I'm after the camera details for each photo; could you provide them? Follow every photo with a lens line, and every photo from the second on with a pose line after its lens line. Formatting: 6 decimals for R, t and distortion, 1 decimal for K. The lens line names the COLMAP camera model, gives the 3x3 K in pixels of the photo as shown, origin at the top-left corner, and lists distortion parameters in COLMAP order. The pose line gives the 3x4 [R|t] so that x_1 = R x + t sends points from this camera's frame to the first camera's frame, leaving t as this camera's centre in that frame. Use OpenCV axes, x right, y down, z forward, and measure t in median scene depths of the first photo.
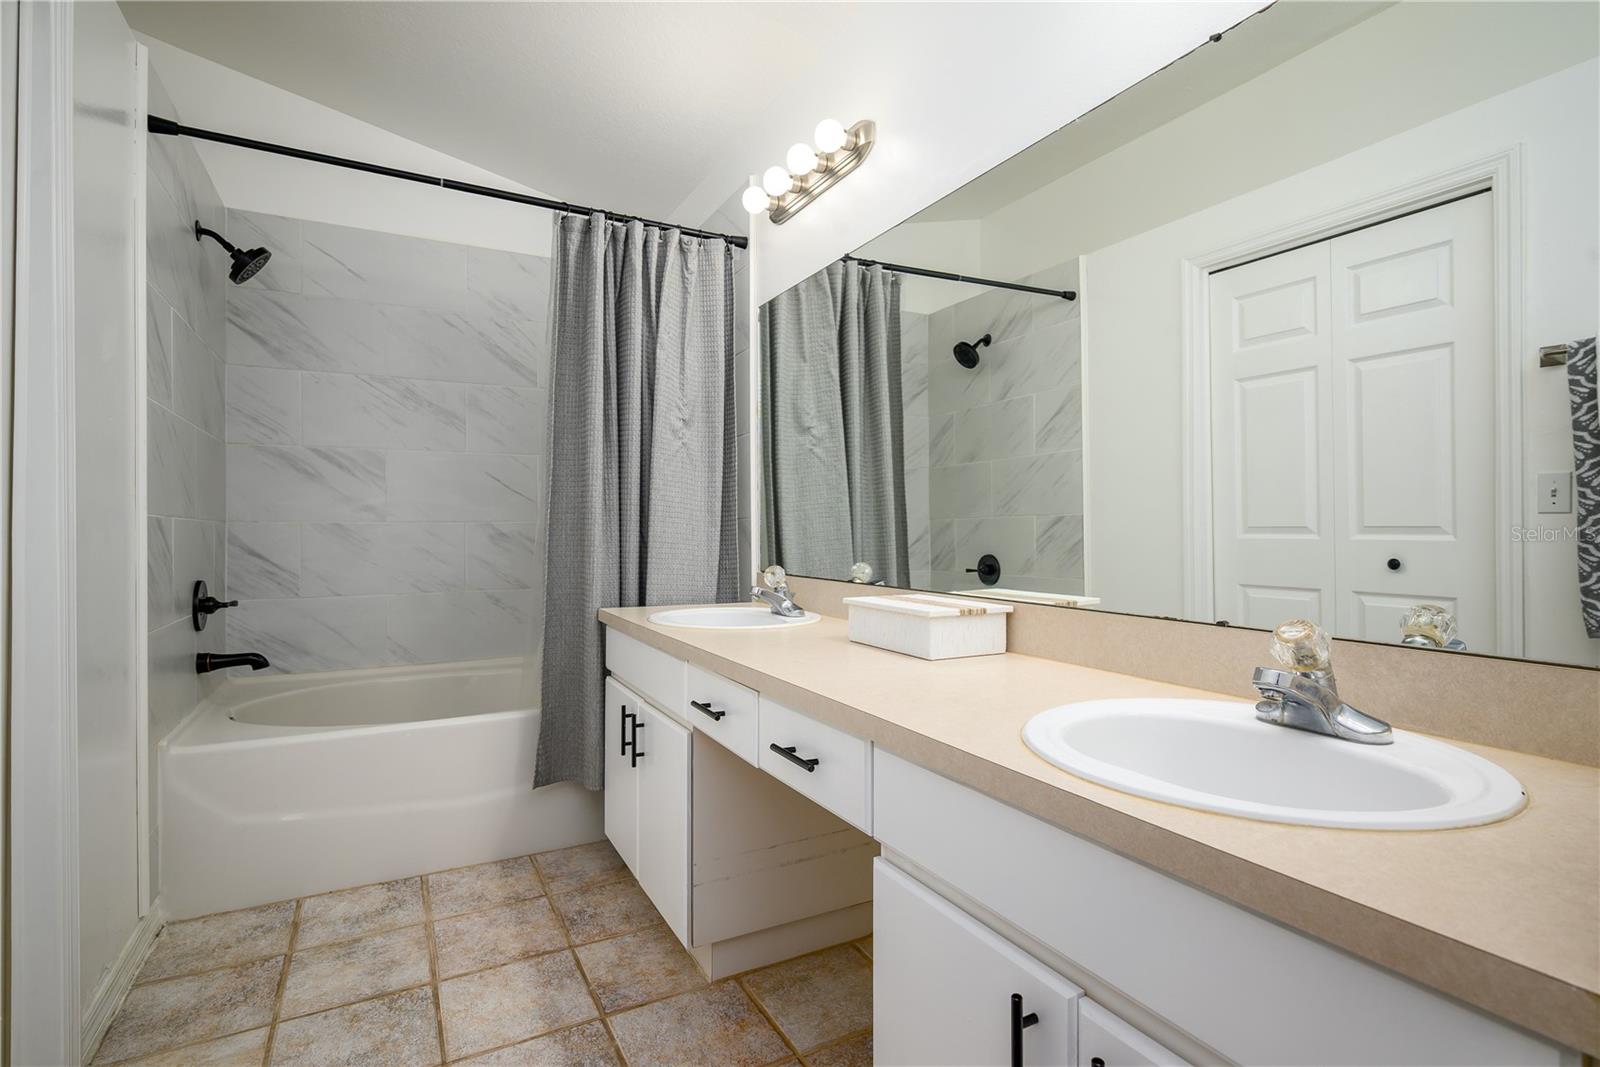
lens RADIAL K [[804.0, 0, 802.2], [0, 804.0, 535.7], [0, 0, 1]] dist [0.002727, 0.000616]
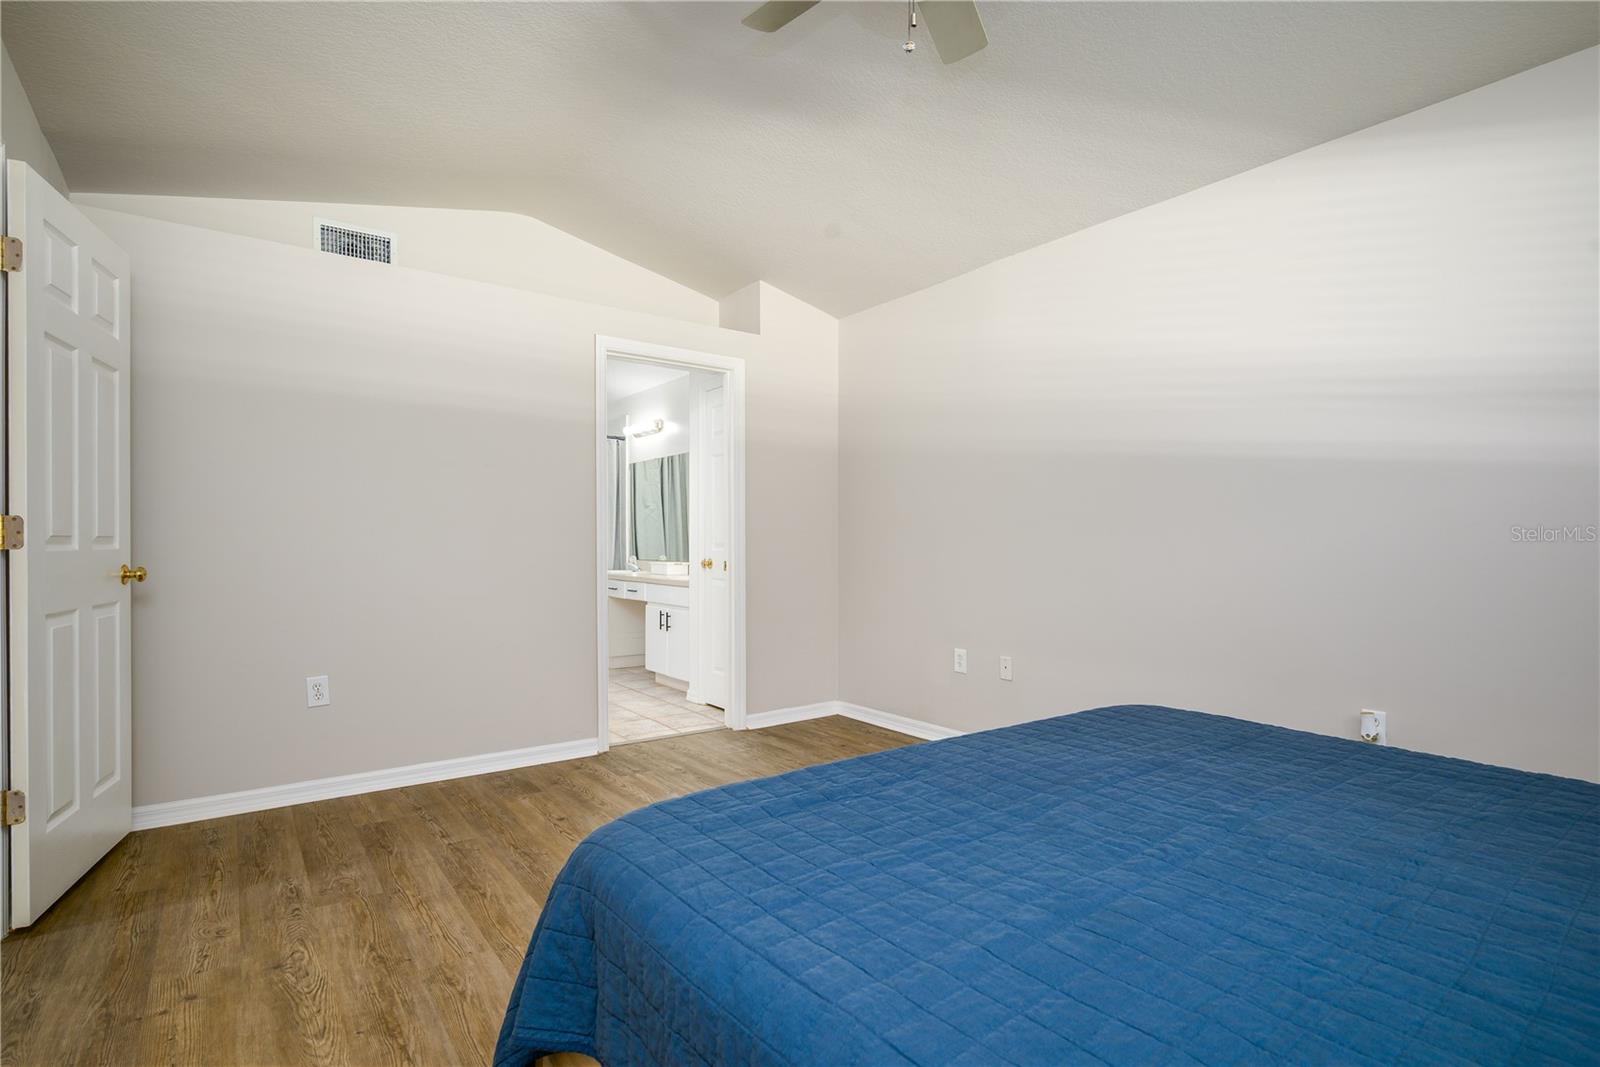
lens RADIAL K [[790.5, 0, 800.0], [0, 790.5, 533.5], [0, 0, 1]] dist [-0.000578, 0.000114]
pose [[0.990128, 0.000521, 0.140168, 0.146372], [0.002057, 0.999831, -0.018252, 0.006631], [-0.140154, 0.018360, 0.989960, -1.773333]]
